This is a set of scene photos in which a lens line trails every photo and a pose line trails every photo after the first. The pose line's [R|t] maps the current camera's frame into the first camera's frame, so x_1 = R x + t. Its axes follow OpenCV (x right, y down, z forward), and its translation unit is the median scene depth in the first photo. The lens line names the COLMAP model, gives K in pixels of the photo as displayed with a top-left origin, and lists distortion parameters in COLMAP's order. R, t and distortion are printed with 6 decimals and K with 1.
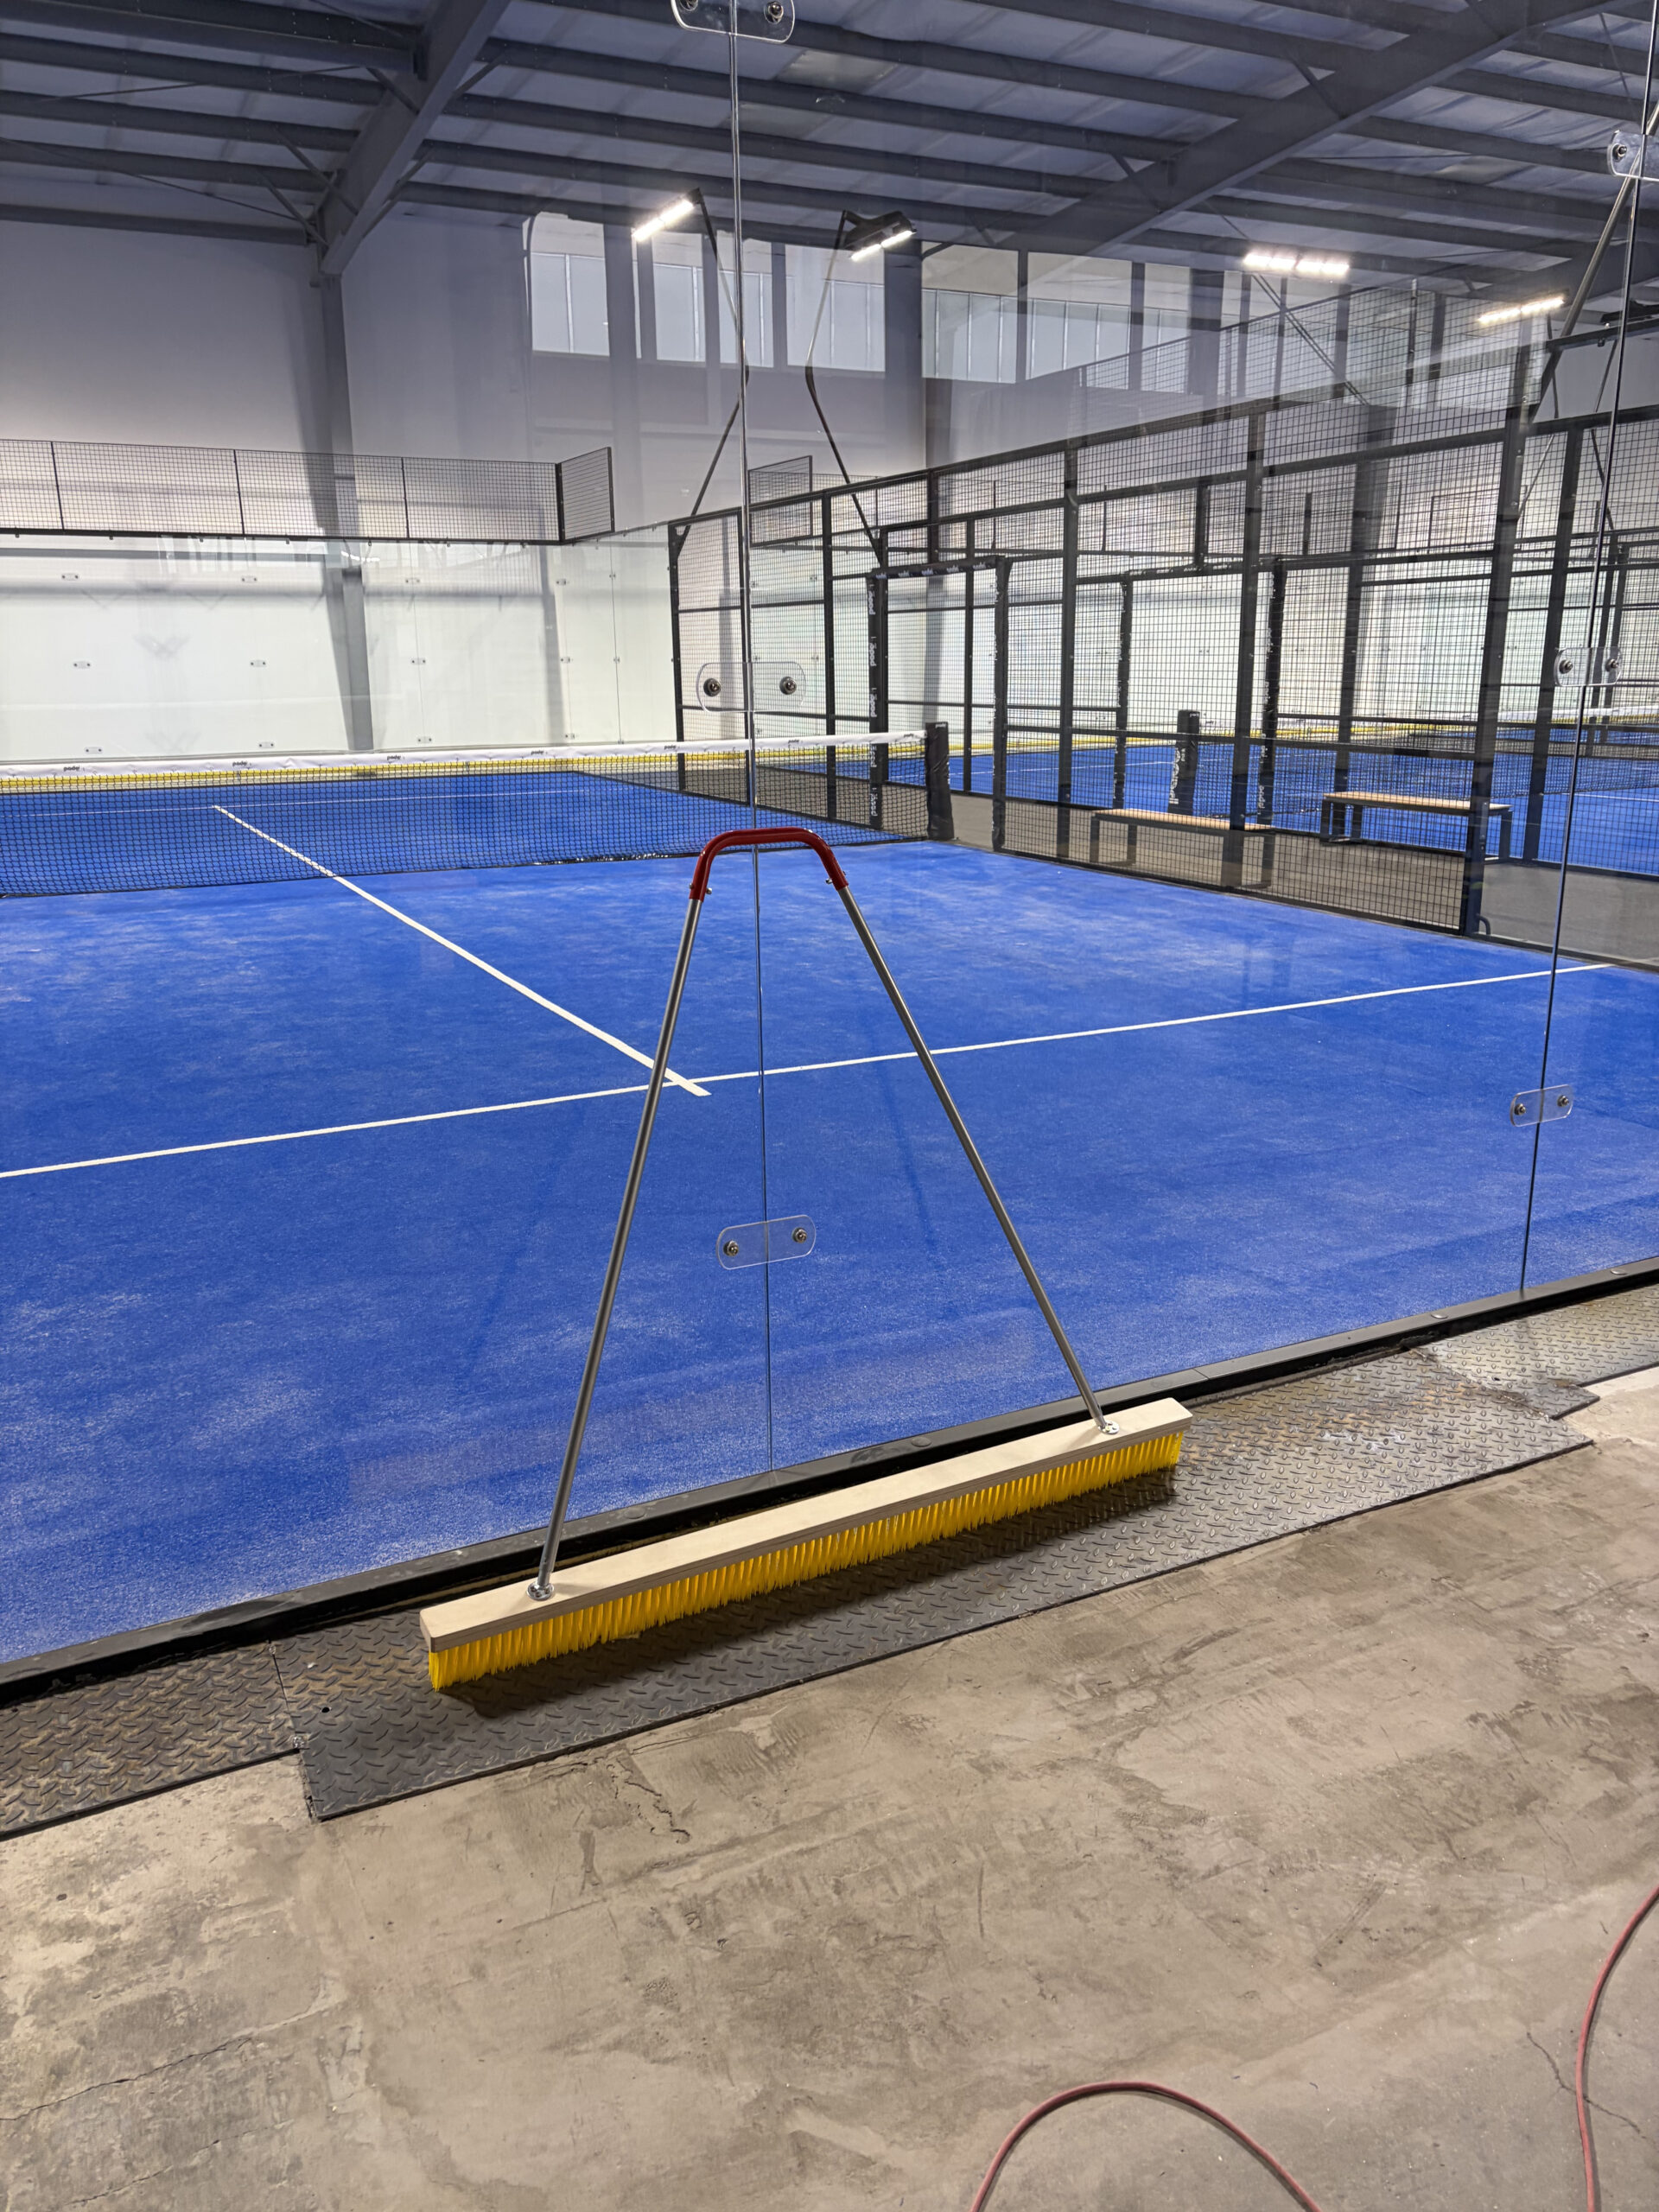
lens RADIAL K [[1690.1, 0, 829.5], [0, 1690.1, 1106.0], [0, 0, 1]] dist [0.034535, -0.005729]
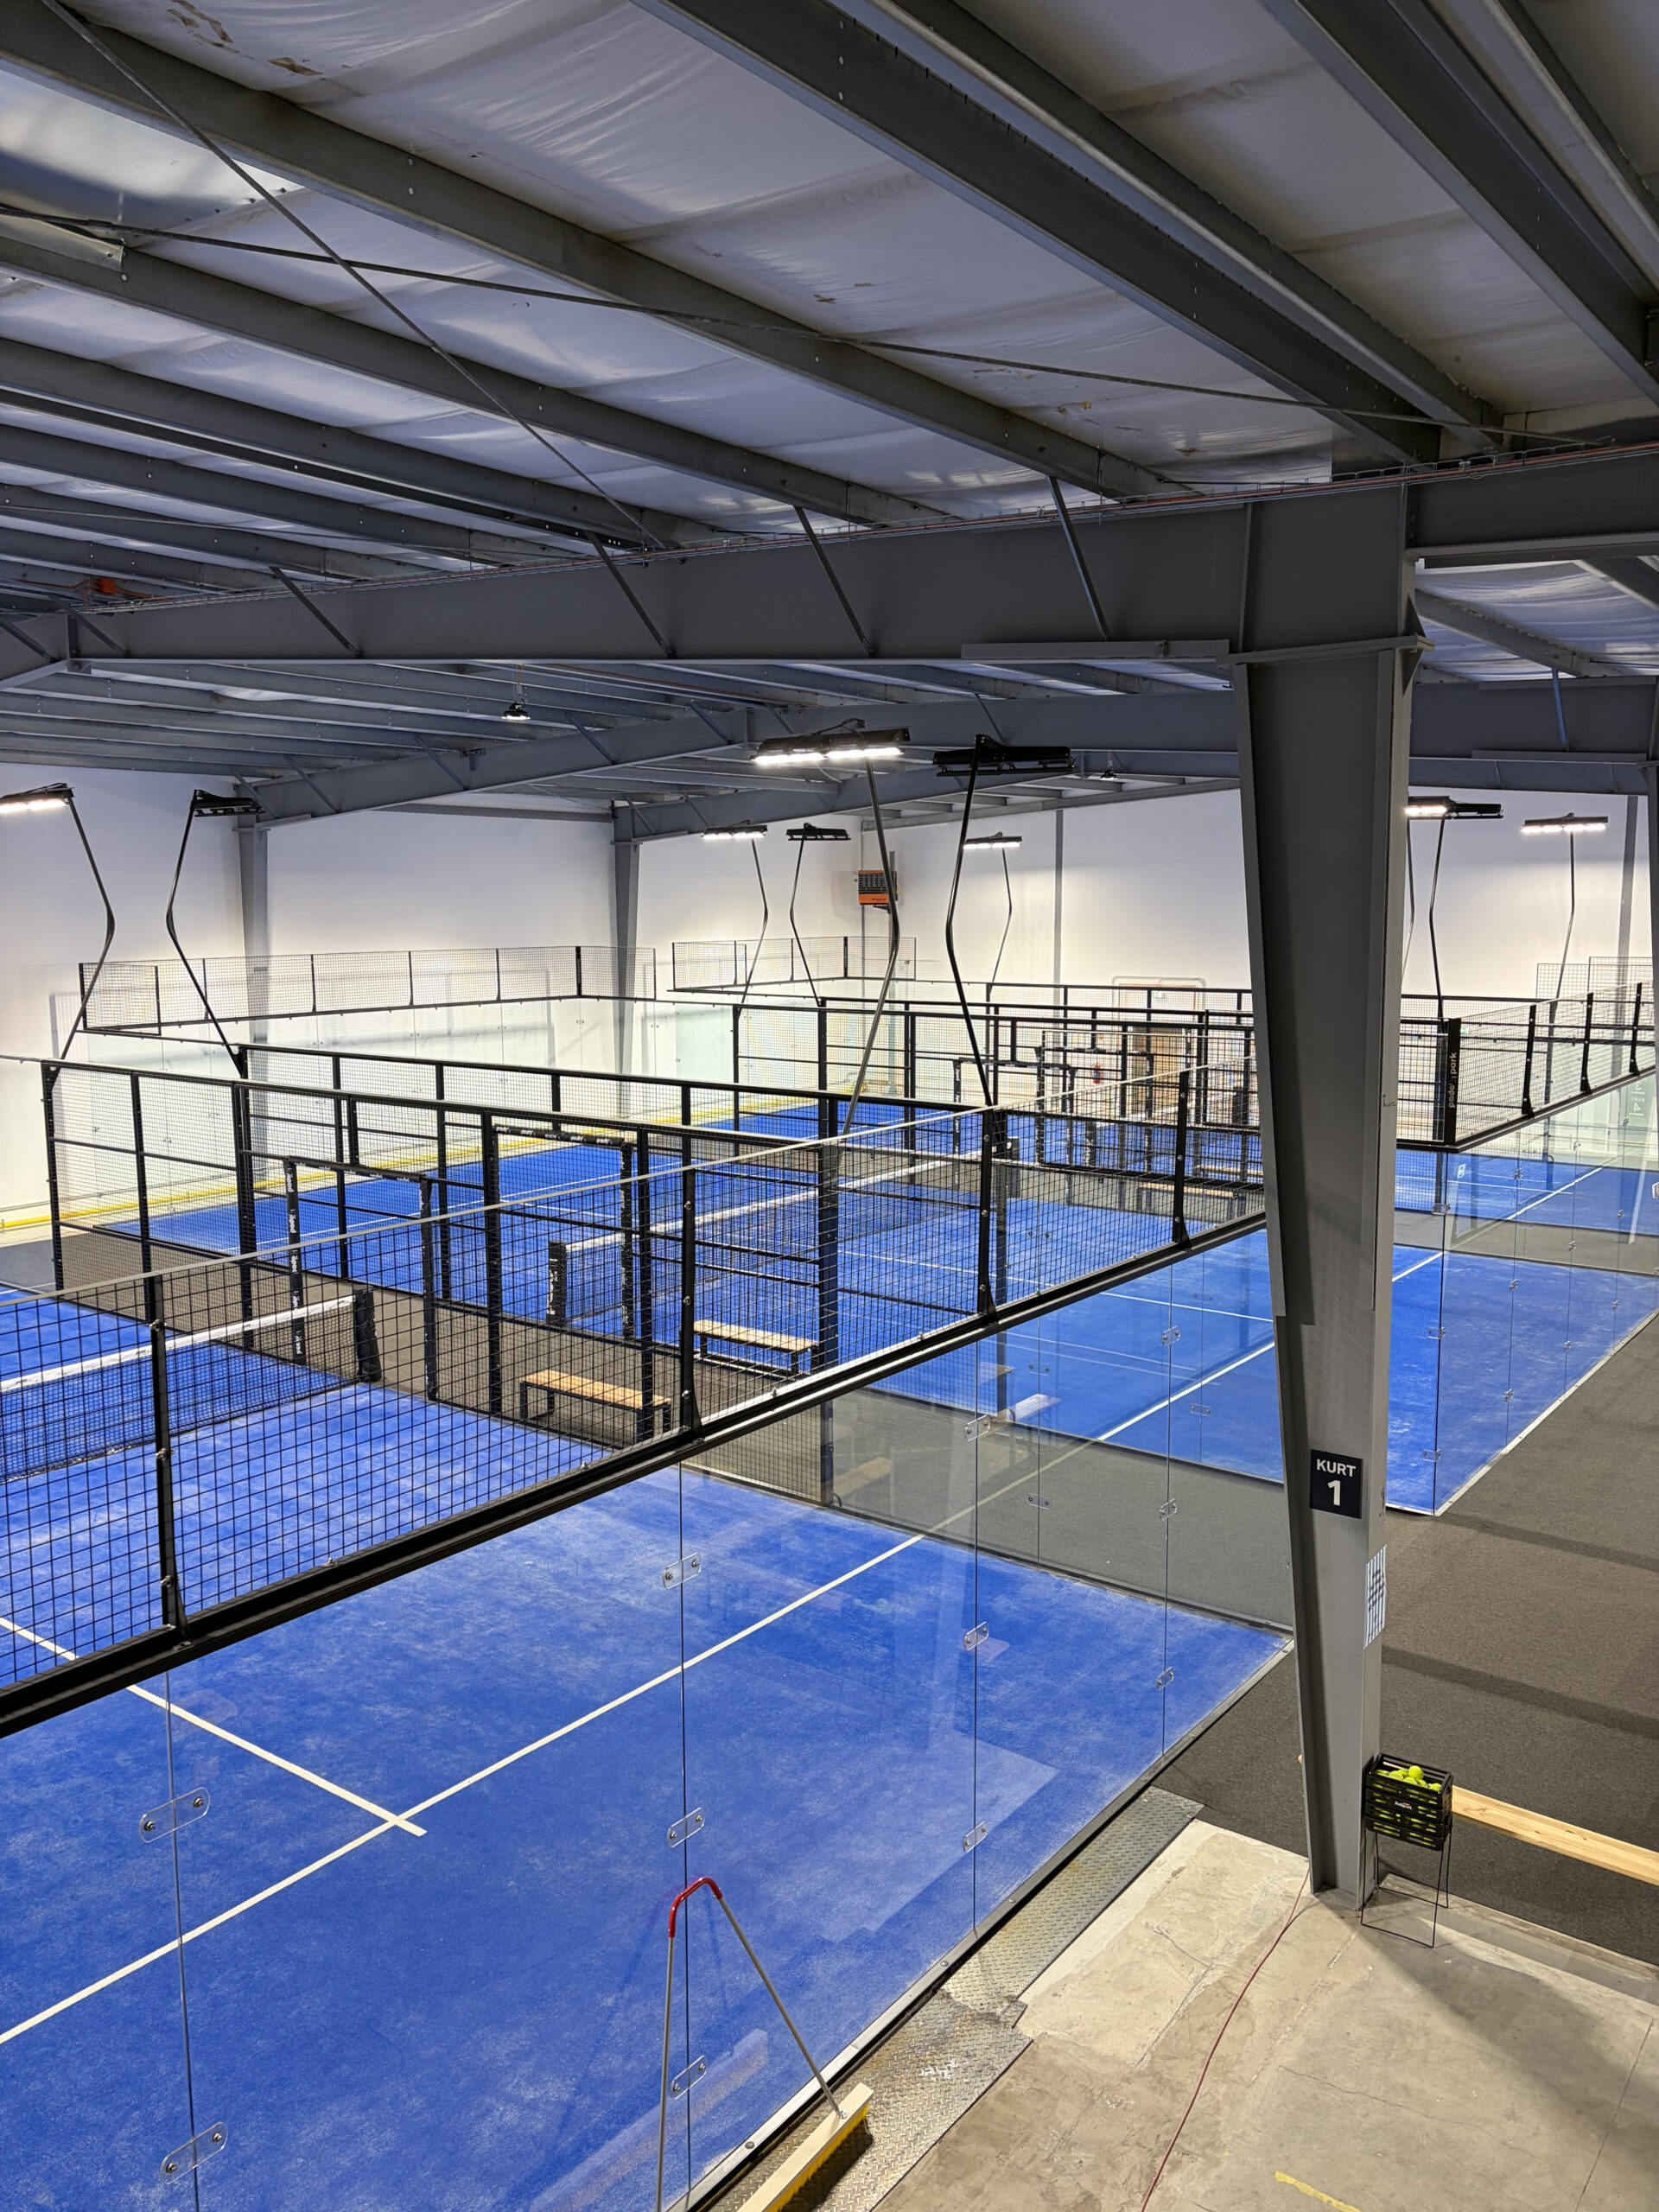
lens RADIAL K [[1690.1, 0, 829.5], [0, 1690.1, 1106.0], [0, 0, 1]] dist [0.034535, -0.005729]
pose [[0.902664, -0.053564, 0.427001, -0.148030], [0.119422, 0.984432, -0.128964, -0.165550], [-0.413445, 0.167405, 0.895008, -0.235659]]
